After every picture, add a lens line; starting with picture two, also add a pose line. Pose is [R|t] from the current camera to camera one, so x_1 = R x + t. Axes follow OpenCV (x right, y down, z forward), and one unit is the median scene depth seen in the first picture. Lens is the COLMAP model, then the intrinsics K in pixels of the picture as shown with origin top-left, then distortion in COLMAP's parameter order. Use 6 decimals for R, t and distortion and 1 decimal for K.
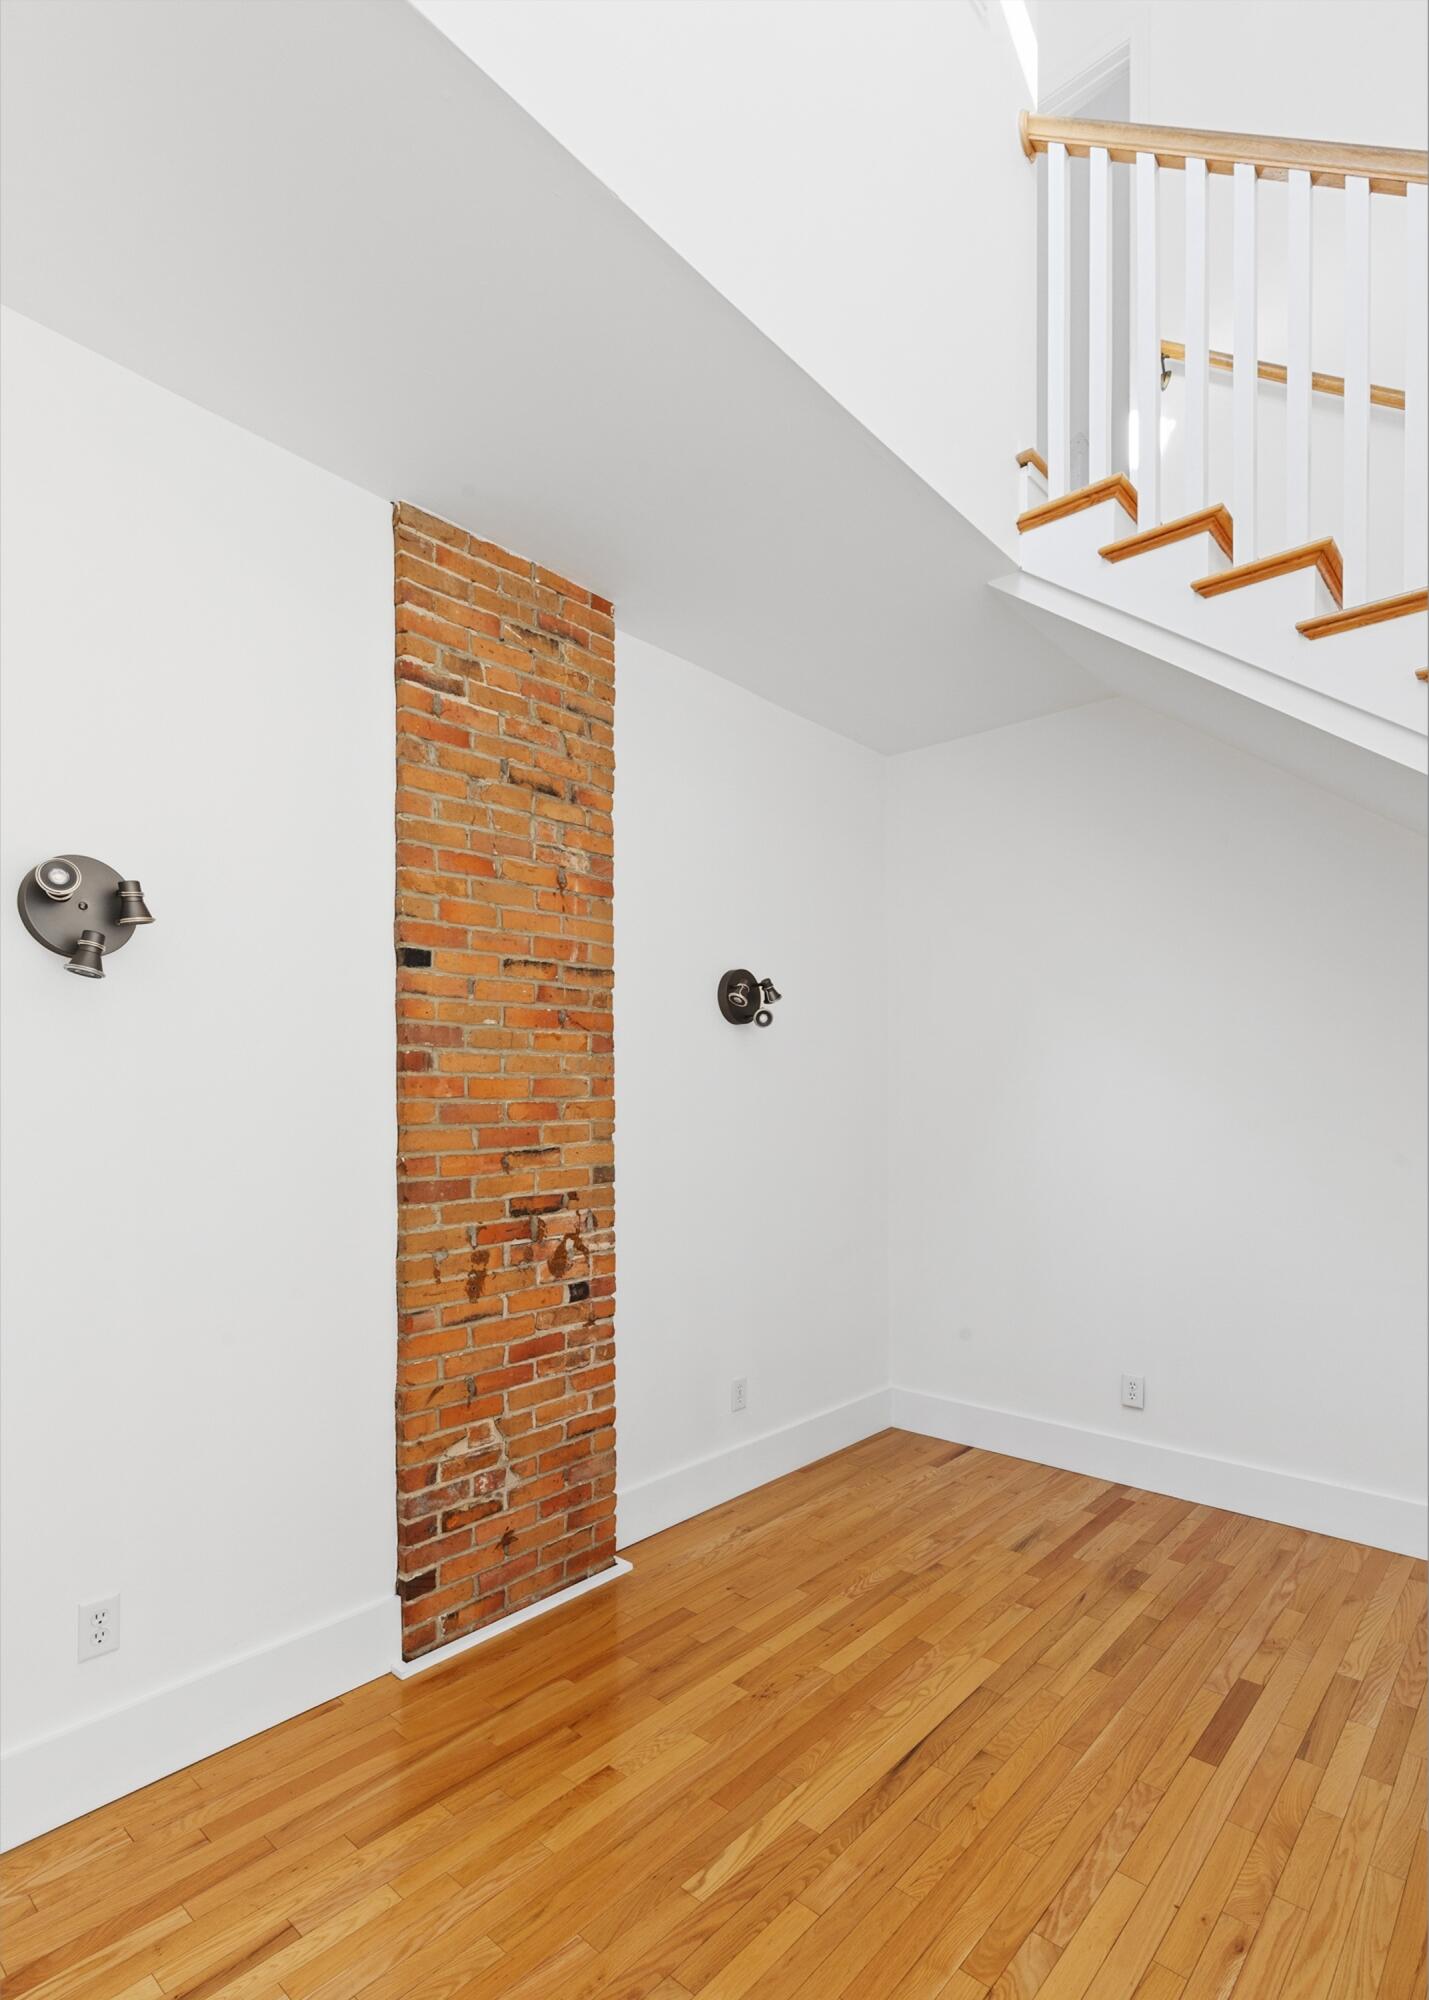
lens RADIAL K [[977.0, 0, 695.6], [0, 977.0, 1118.8], [0, 0, 1]] dist [0.009878, -0.002034]
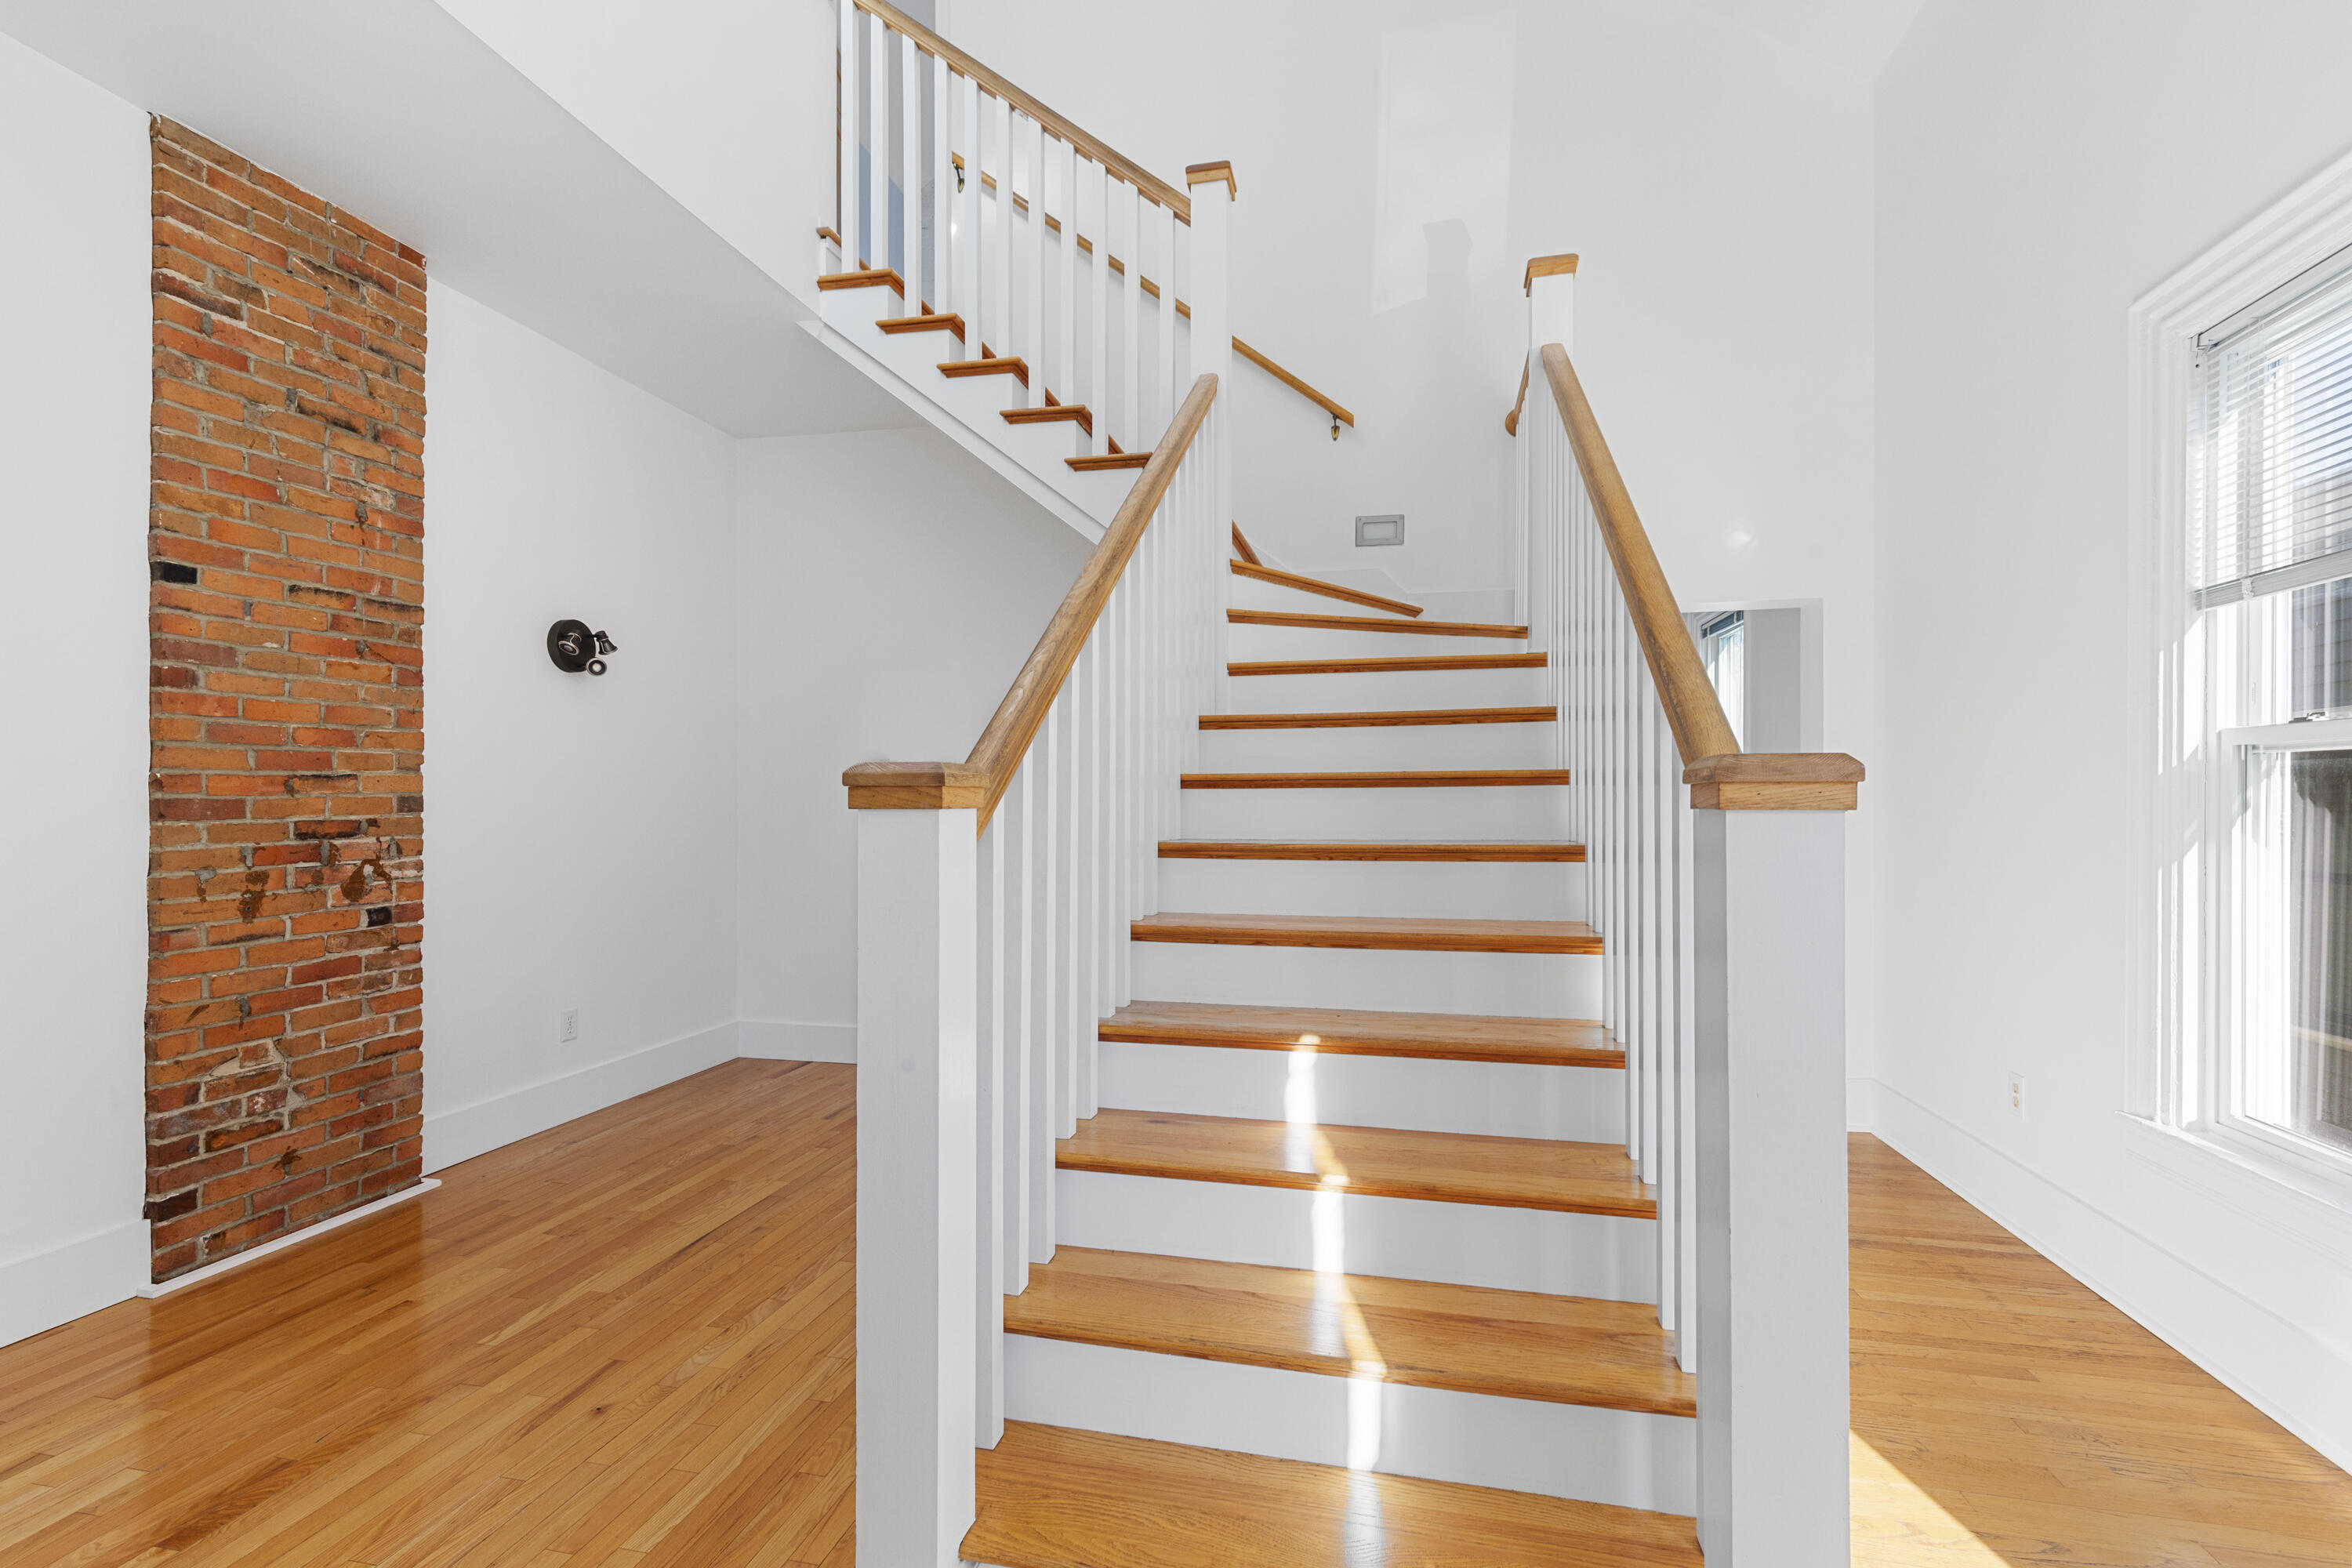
lens RADIAL K [[1063.1, 0, 1170.6], [0, 1063.1, 802.0], [0, 0, 1]] dist [0.009379, -0.001403]
pose [[0.870007, 0.005185, 0.493012, 0.054514], [0.002025, 0.999899, -0.014089, 0.081657], [-0.493035, 0.013256, 0.869909, -0.423102]]
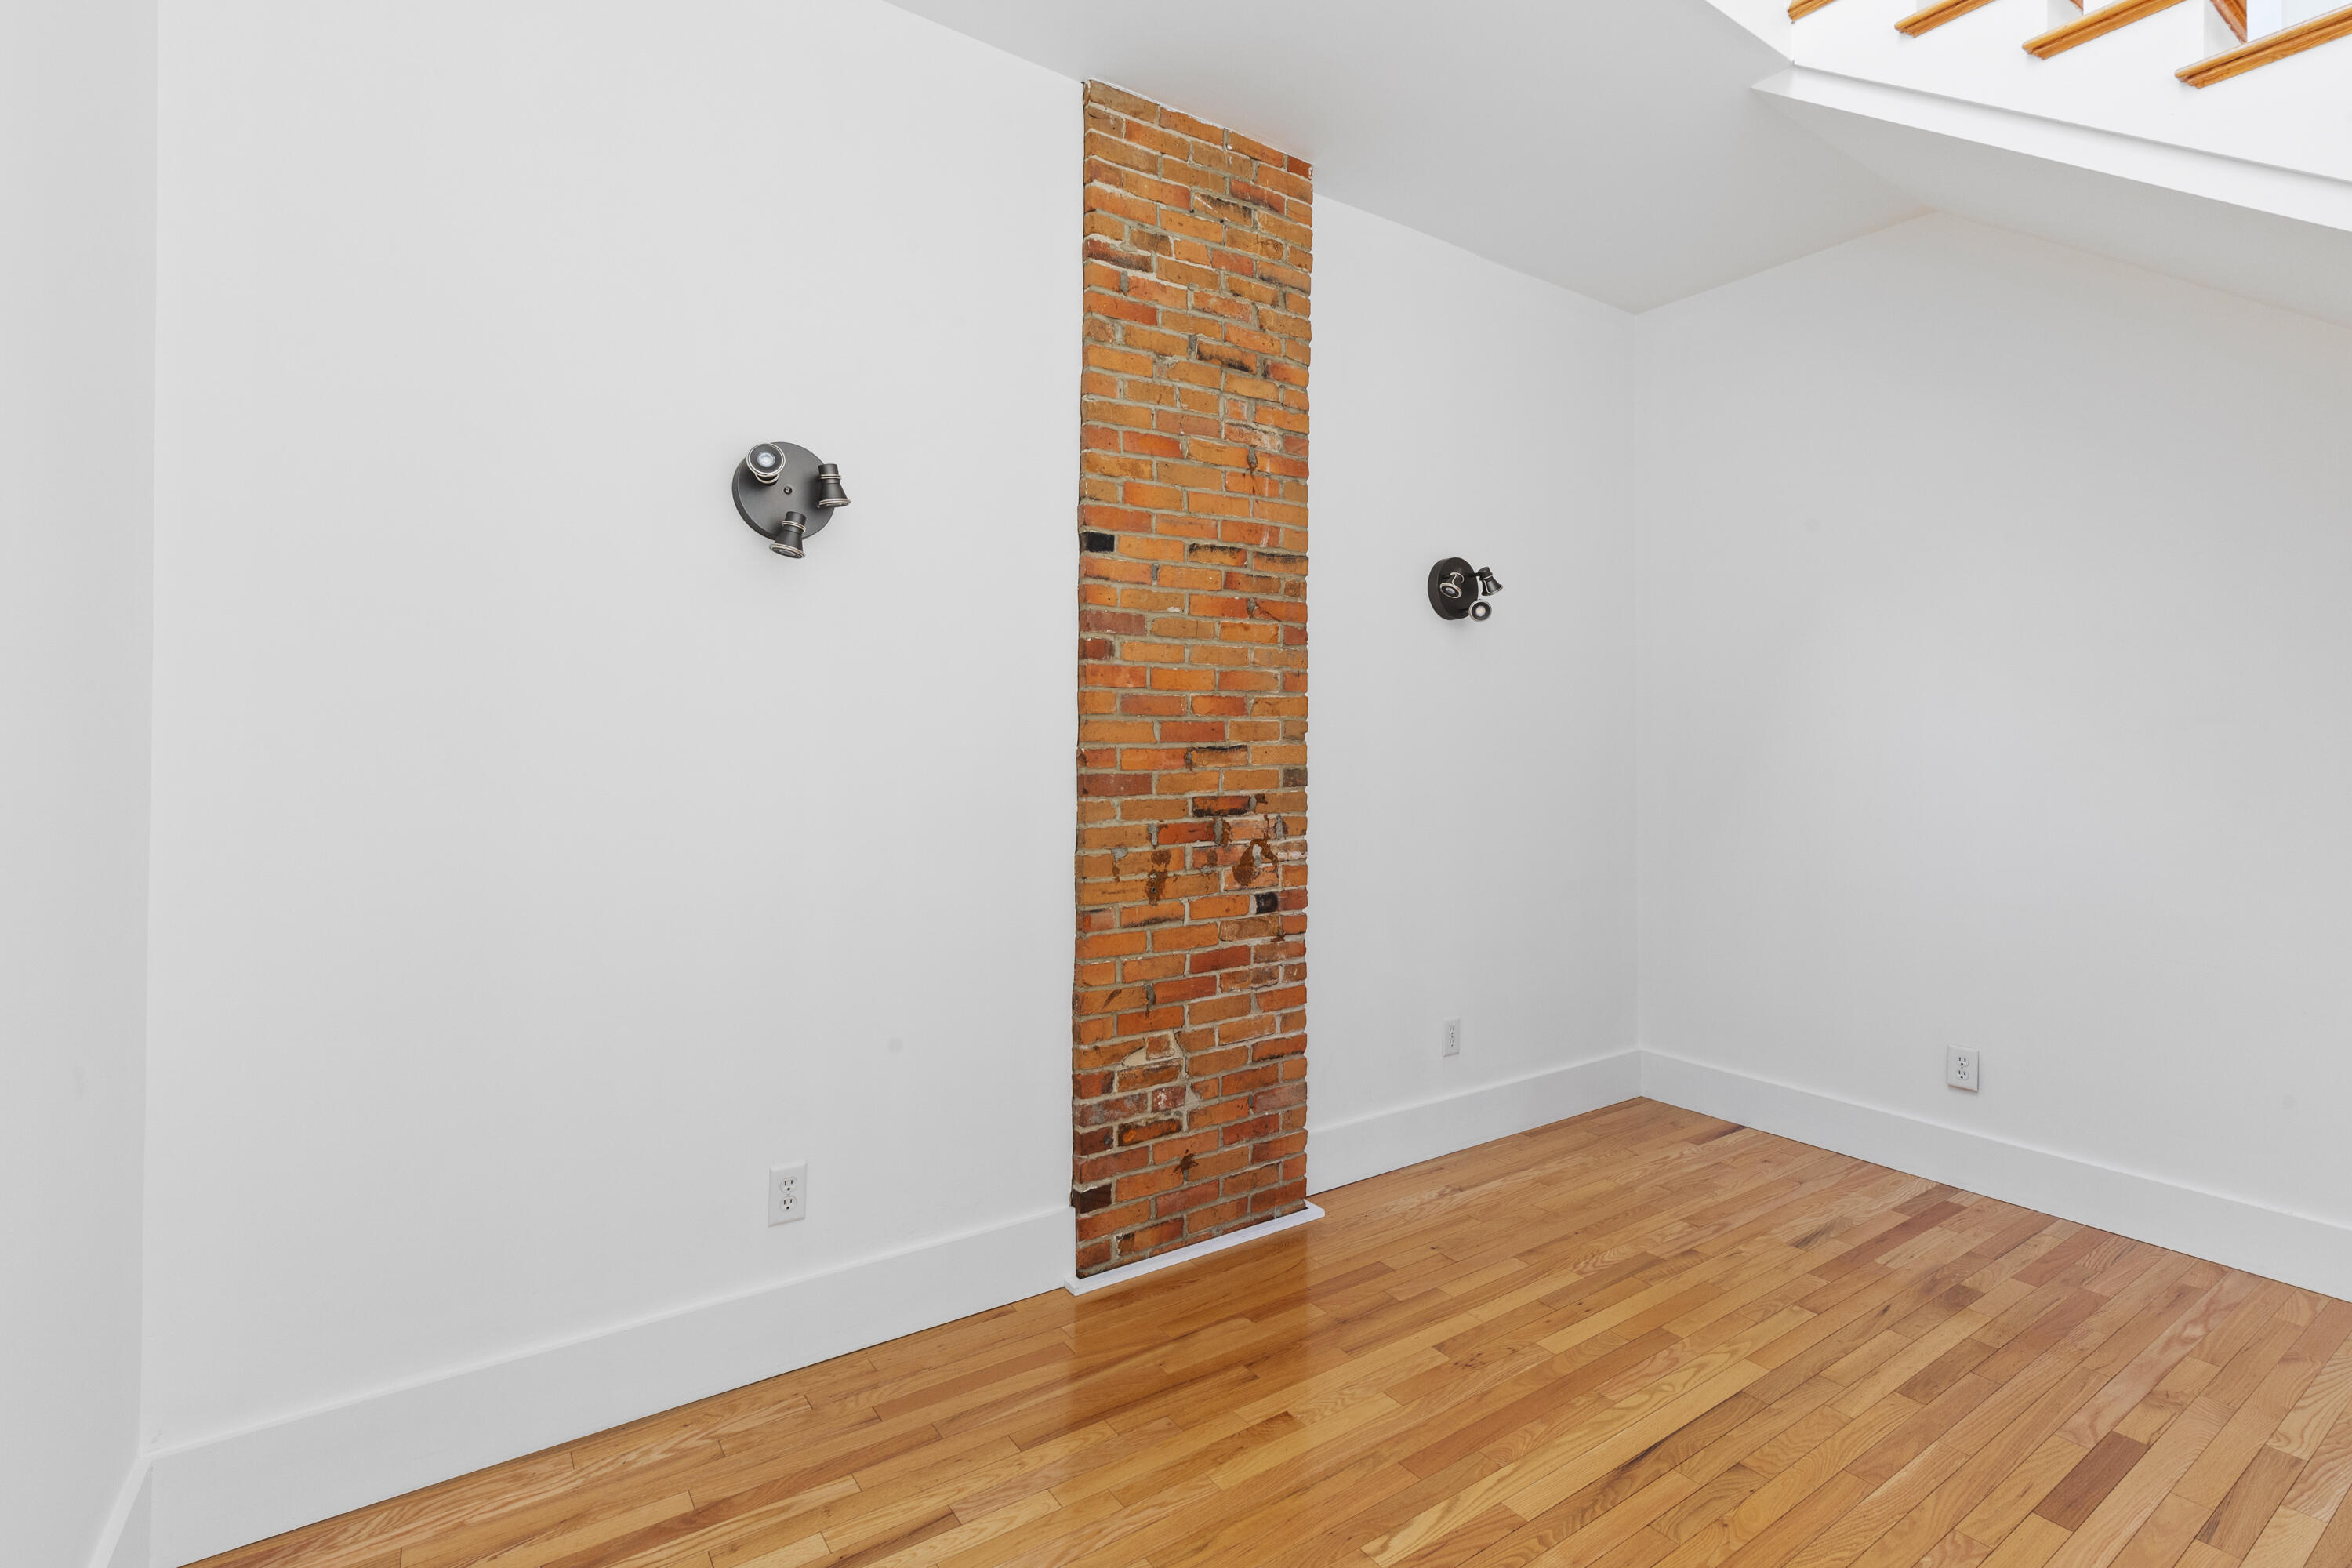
lens RADIAL K [[1063.1, 0, 1174.7], [0, 1063.1, 733.6], [0, 0, 1]] dist [0.009379, -0.001403]
pose [[0.973596, 0.004570, -0.228232, 0.026606], [-0.011377, 0.999529, -0.028516, 0.051551], [0.227994, 0.030360, 0.973189, -0.000323]]
